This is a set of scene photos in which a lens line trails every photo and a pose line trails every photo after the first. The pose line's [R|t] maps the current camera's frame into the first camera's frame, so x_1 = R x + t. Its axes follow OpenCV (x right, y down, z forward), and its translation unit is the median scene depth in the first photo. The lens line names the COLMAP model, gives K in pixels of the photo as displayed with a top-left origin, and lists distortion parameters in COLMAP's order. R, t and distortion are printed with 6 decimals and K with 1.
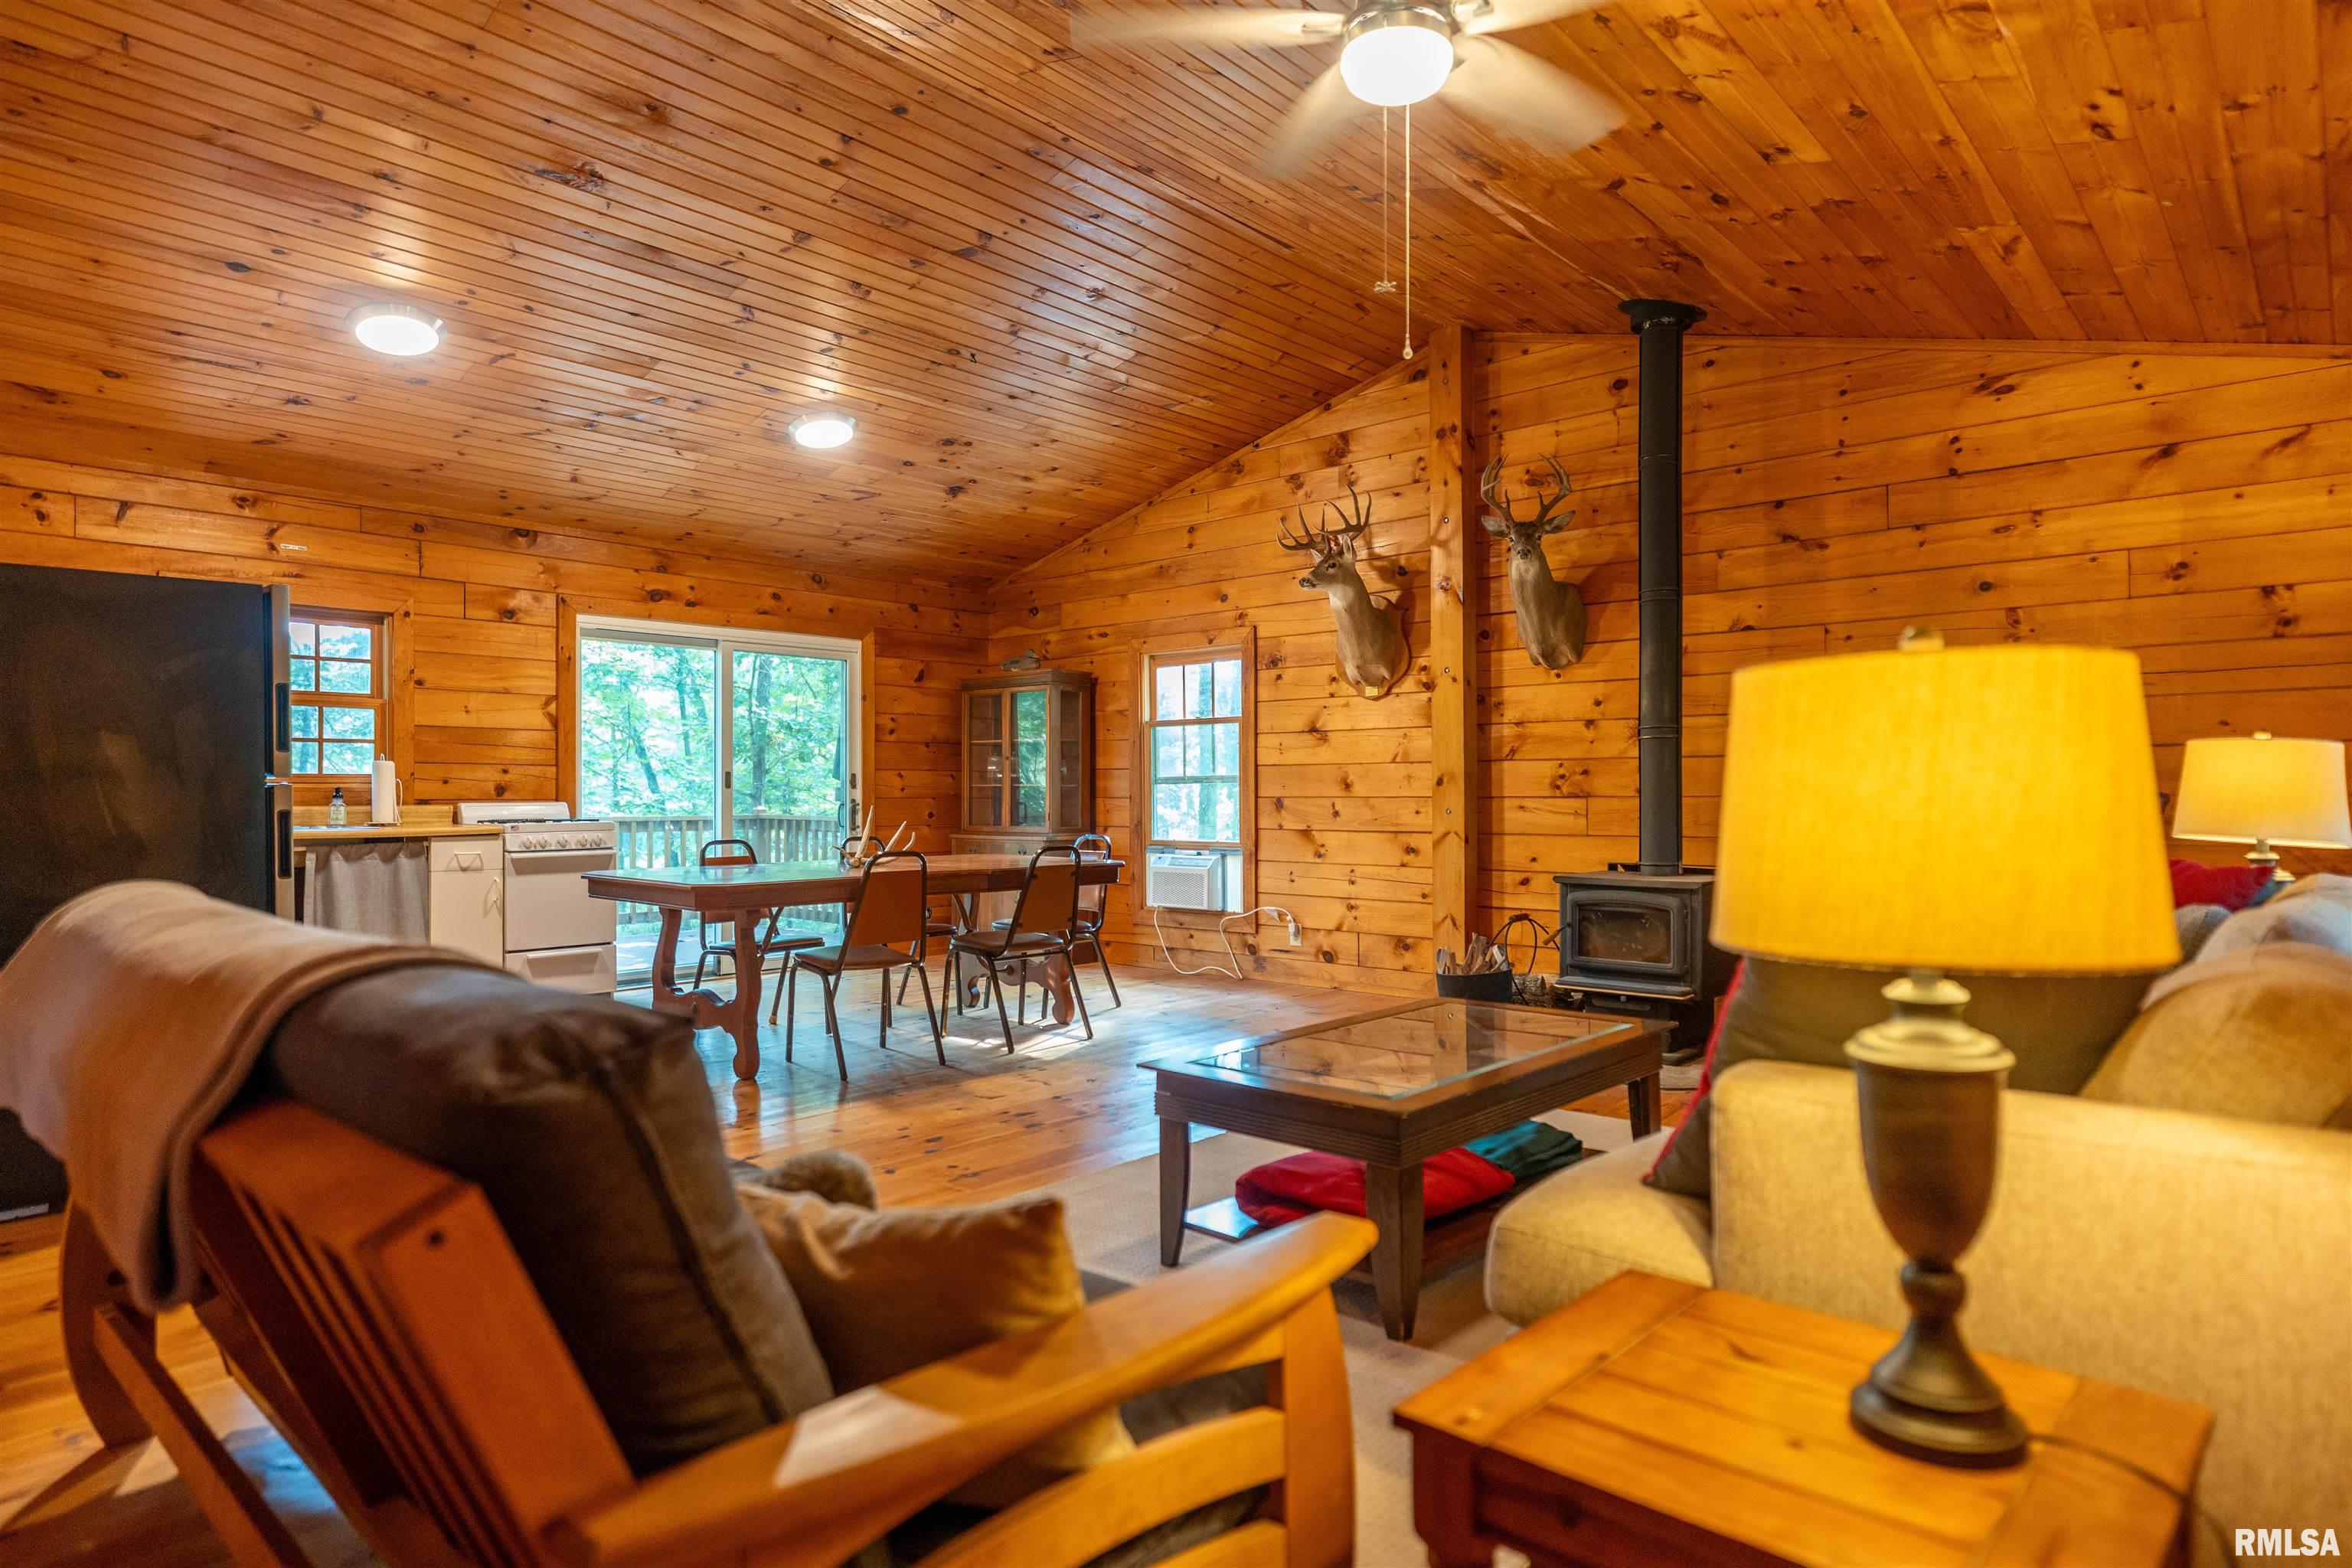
lens RADIAL K [[1274.6, 0, 1140.9], [0, 1274.6, 778.9], [0, 0, 1]] dist [-0.006766, -0.001203]
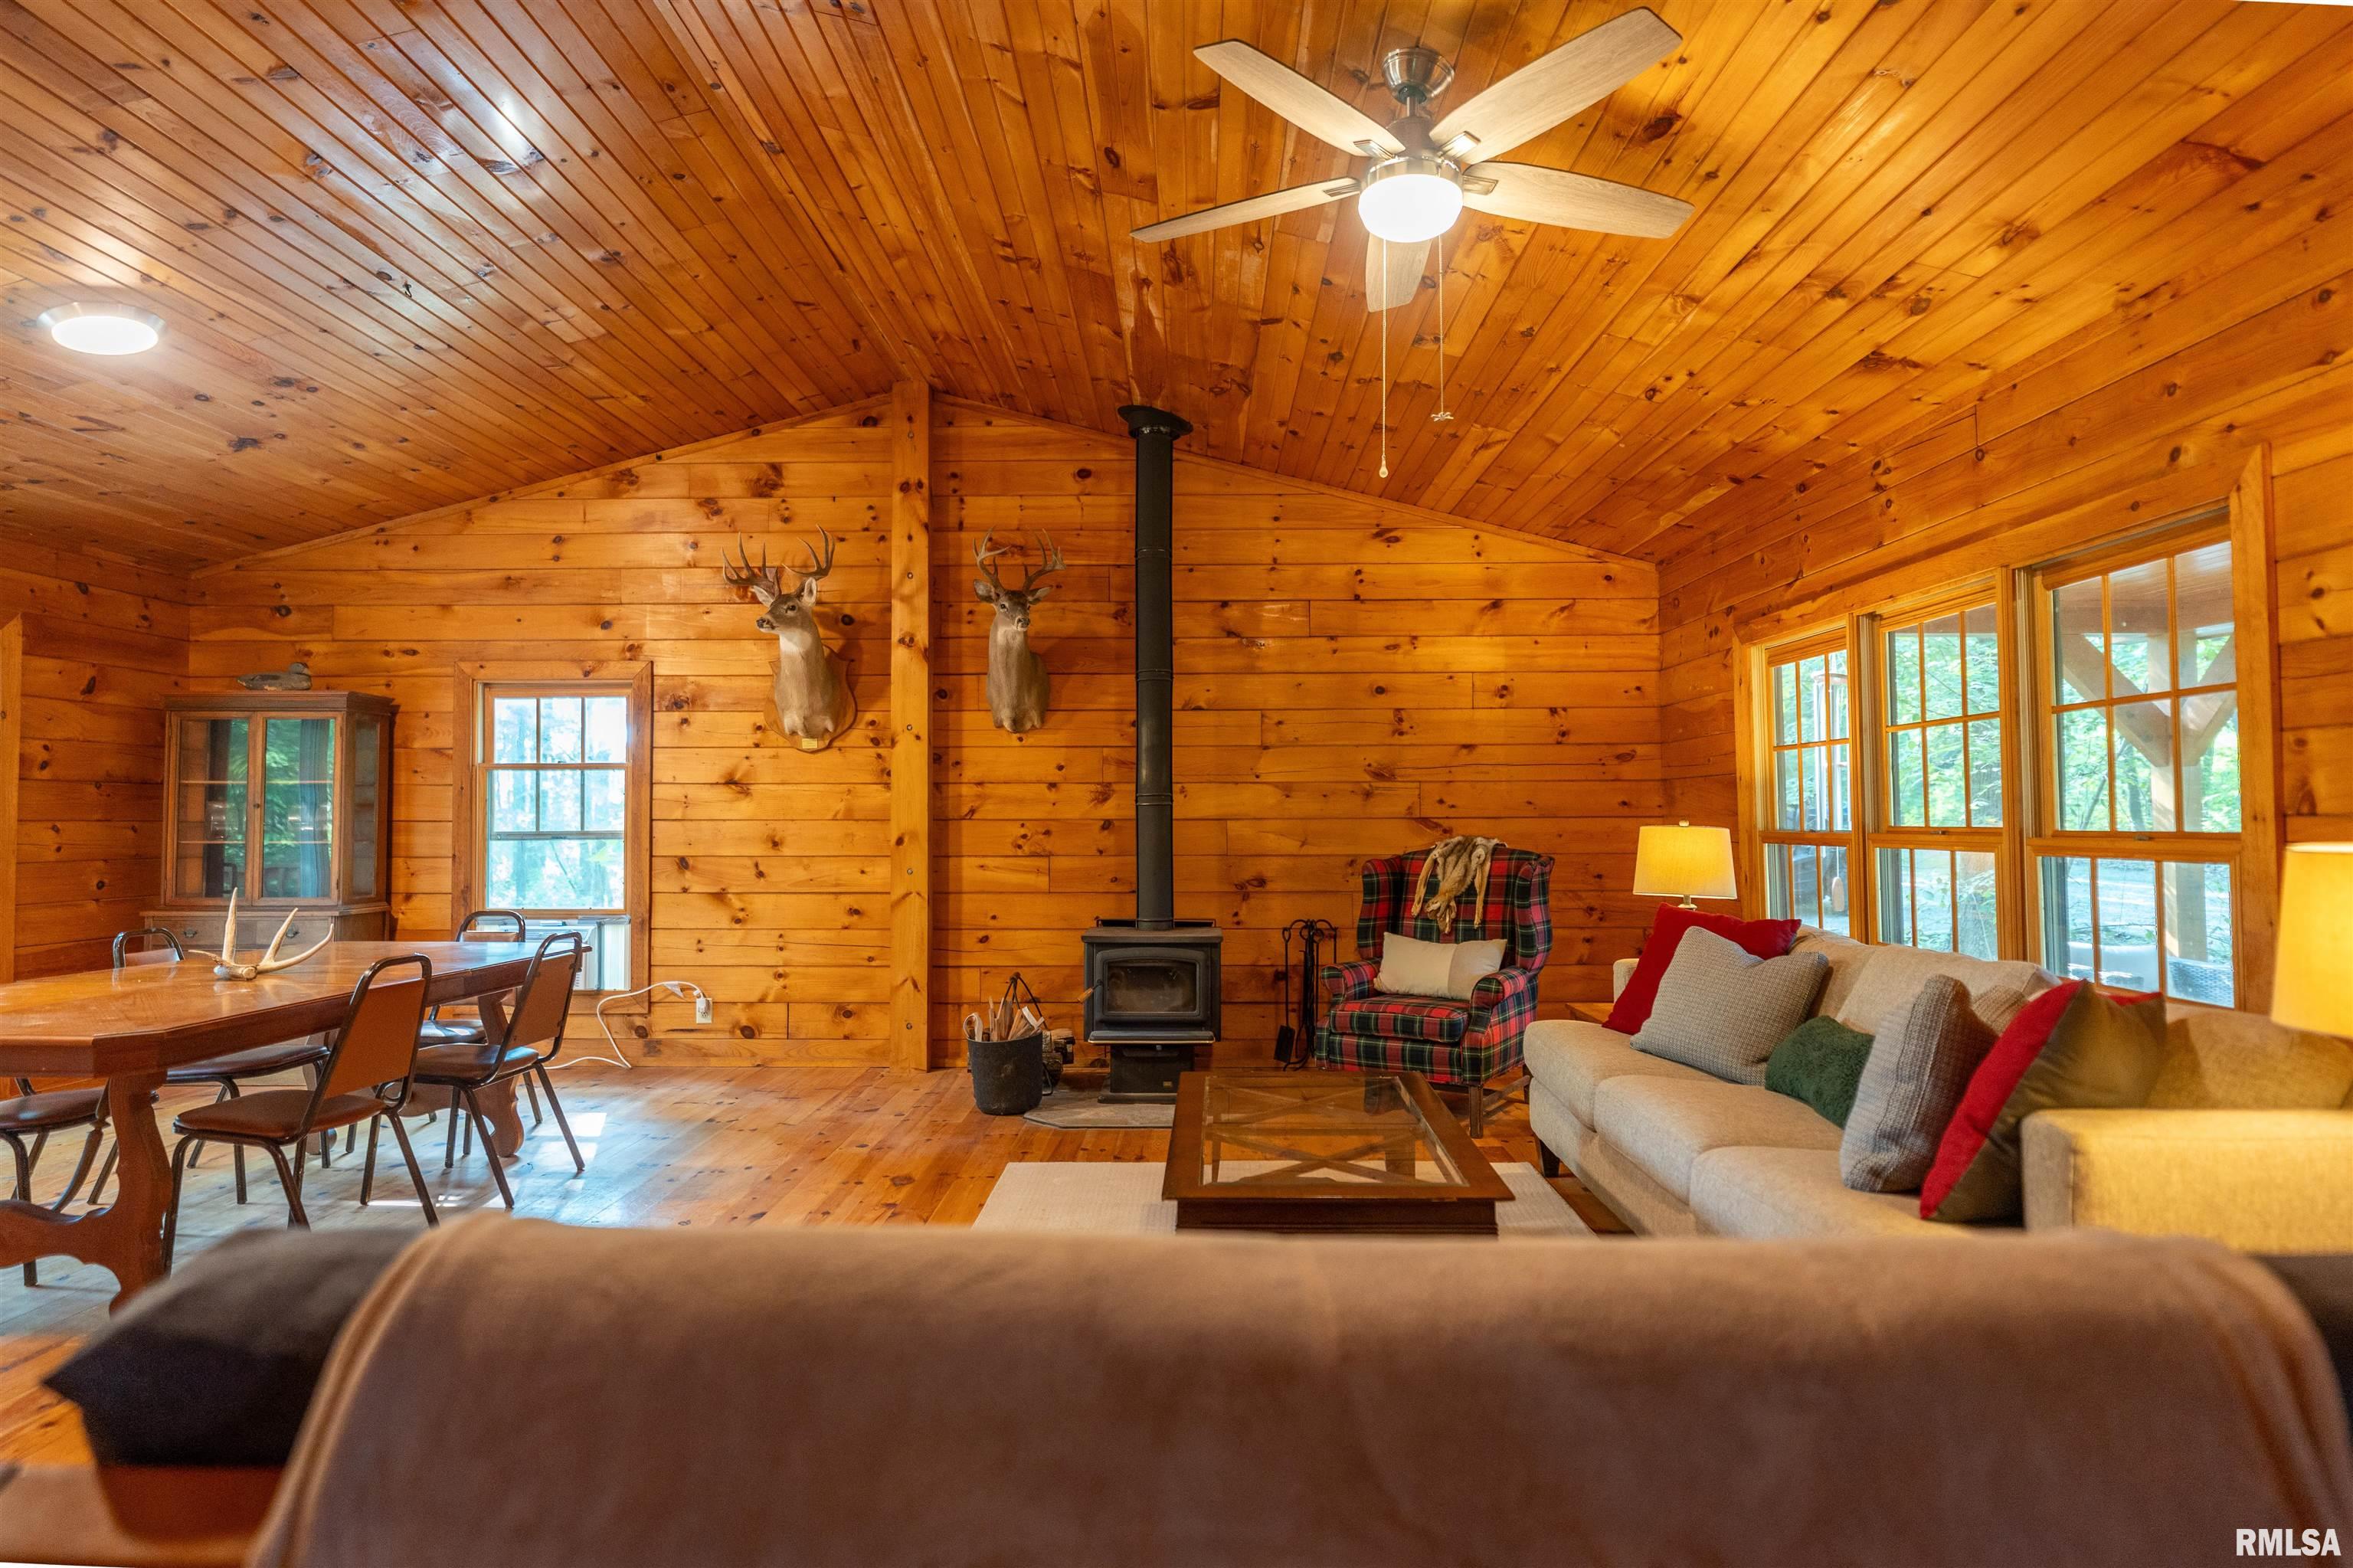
lens RADIAL K [[1275.2, 0, 1141.4], [0, 1275.2, 778.9], [0, 0, 1]] dist [-0.006766, -0.001203]
pose [[0.761339, 0.020976, 0.648015, -0.250622], [-0.005205, 0.999642, -0.026242, -0.020072], [-0.648333, 0.016607, 0.761175, 0.131770]]
